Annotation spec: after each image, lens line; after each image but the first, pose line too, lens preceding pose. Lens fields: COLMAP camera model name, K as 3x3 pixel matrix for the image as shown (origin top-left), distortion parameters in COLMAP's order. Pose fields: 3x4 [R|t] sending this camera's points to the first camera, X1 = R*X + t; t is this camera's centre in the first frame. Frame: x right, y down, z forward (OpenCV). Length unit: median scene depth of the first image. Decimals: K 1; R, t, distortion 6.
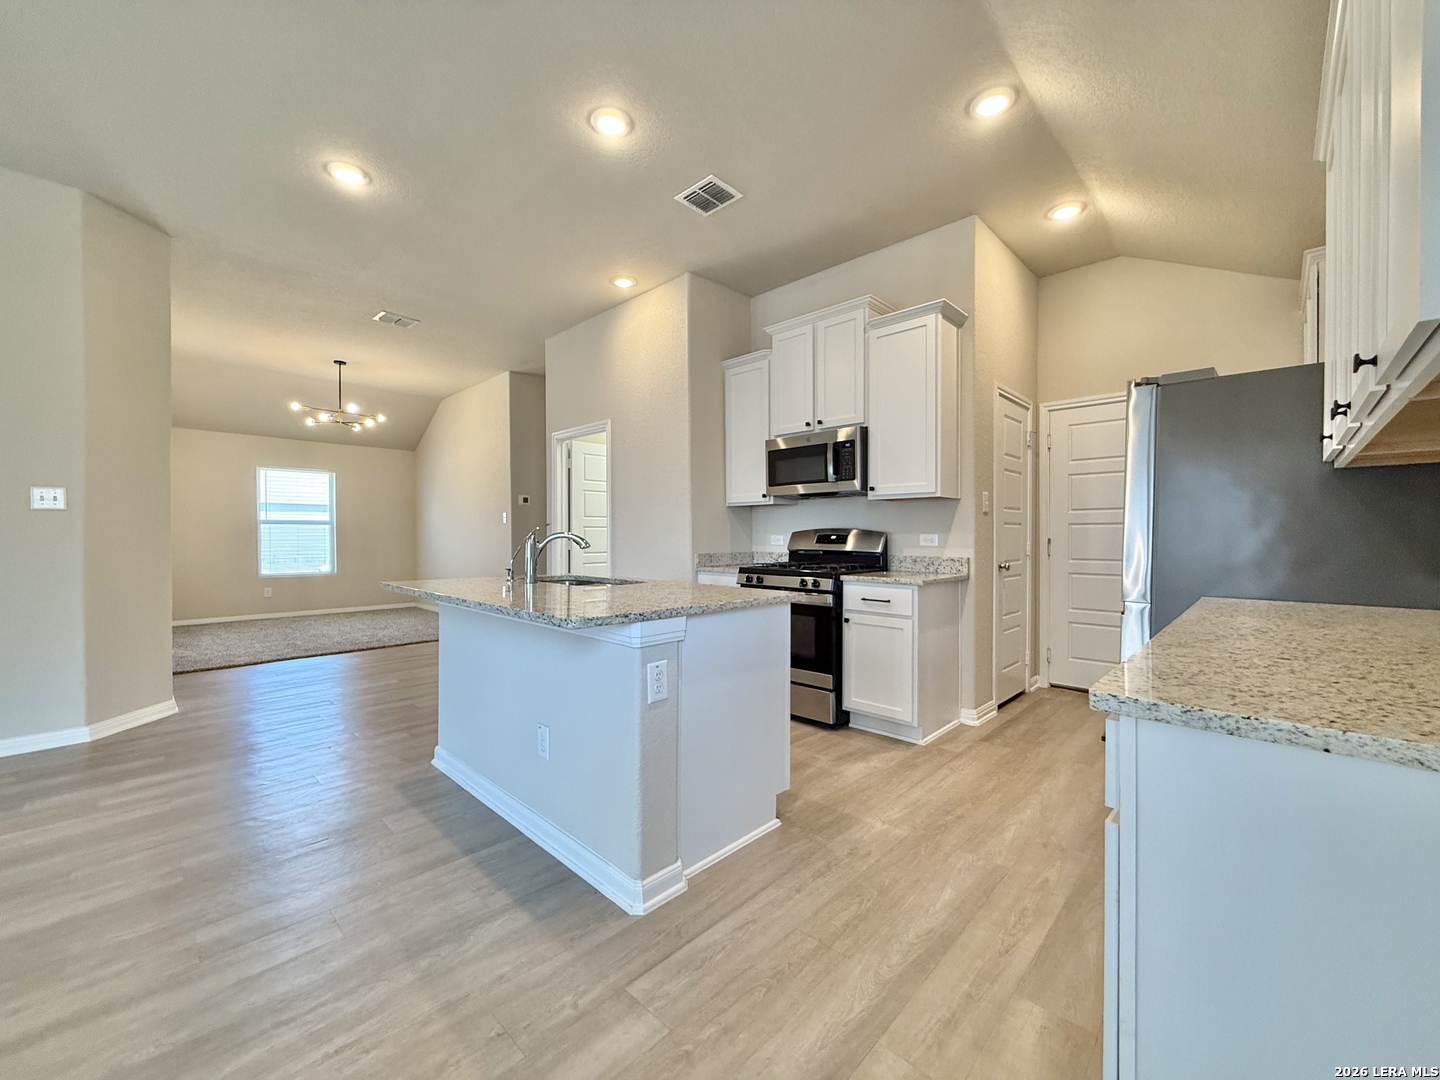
lens RADIAL K [[576.8, 0, 716.9], [0, 576.8, 537.7], [0, 0, 1]] dist [0.001624, -0.000018]
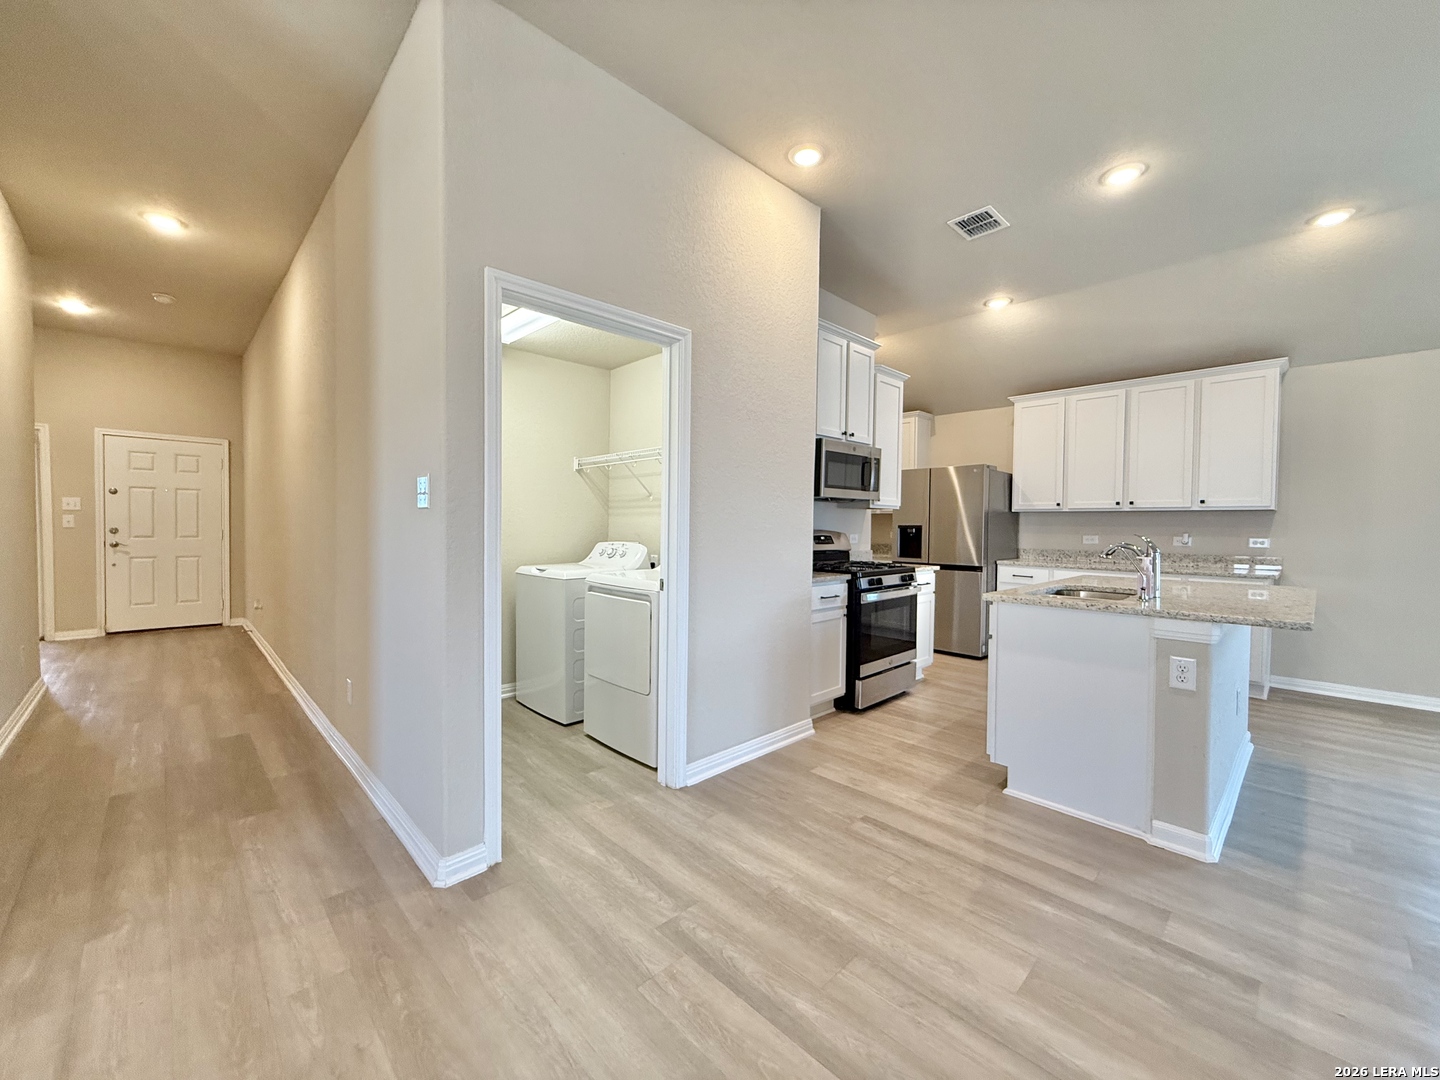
lens RADIAL K [[576.8, 0, 716.9], [0, 576.8, 537.7], [0, 0, 1]] dist [0.001624, -0.000018]
pose [[0.029488, -0.024152, 0.999273, -0.980200], [-0.003111, 0.999701, 0.024254, -0.030166], [-0.999560, -0.003824, 0.029404, 1.281397]]
